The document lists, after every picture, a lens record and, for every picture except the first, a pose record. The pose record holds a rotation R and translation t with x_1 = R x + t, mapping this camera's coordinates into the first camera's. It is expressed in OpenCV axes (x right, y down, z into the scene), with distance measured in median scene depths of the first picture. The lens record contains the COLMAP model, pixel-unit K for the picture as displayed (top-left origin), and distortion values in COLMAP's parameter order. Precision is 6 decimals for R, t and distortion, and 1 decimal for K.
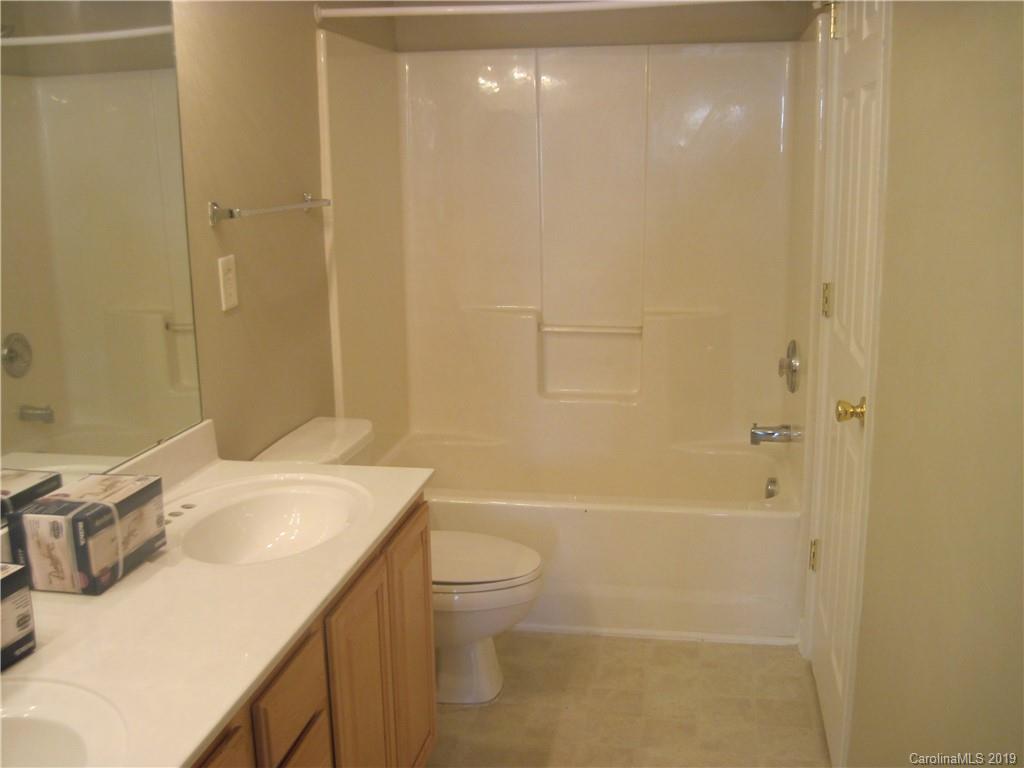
lens RADIAL K [[1034.9, 0, 510.7], [0, 1034.9, 381.7], [0, 0, 1]] dist [-0.112215, 0.000000]
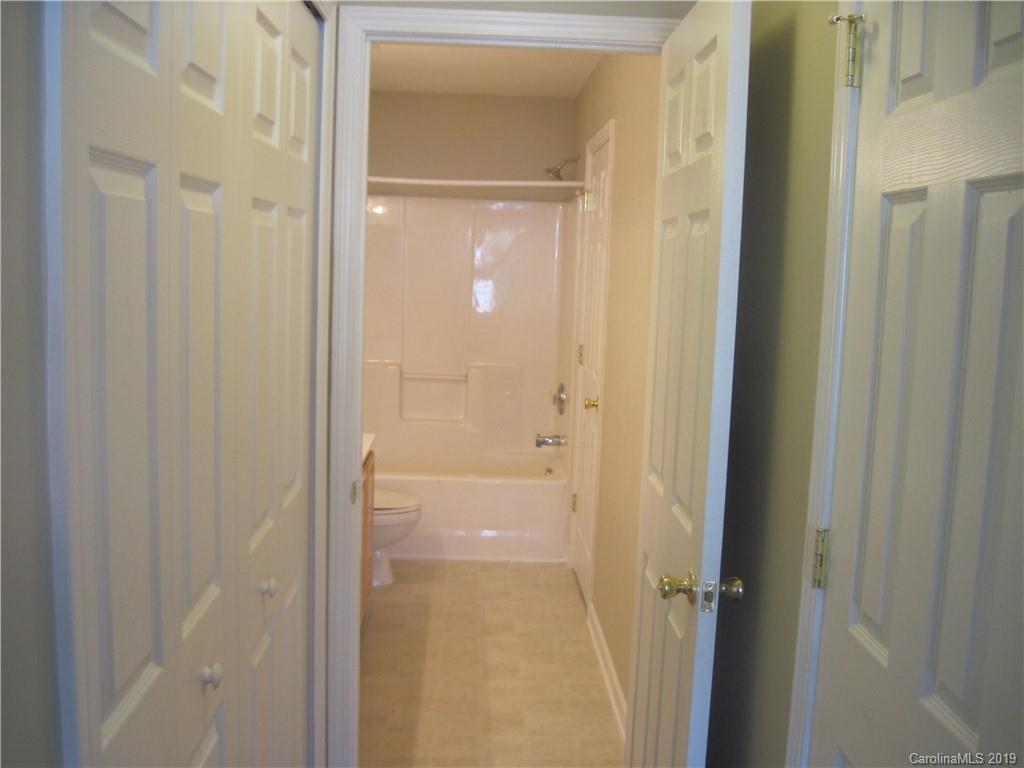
lens RADIAL K [[1034.9, 0, 512.8], [0, 1034.9, 385.1], [0, 0, 1]] dist [-0.112215, 0.000000]
pose [[0.974136, 0.023607, 0.224727, -0.189026], [-0.003886, 0.996131, -0.087796, 0.118623], [-0.225930, 0.084652, 0.970458, -0.644176]]
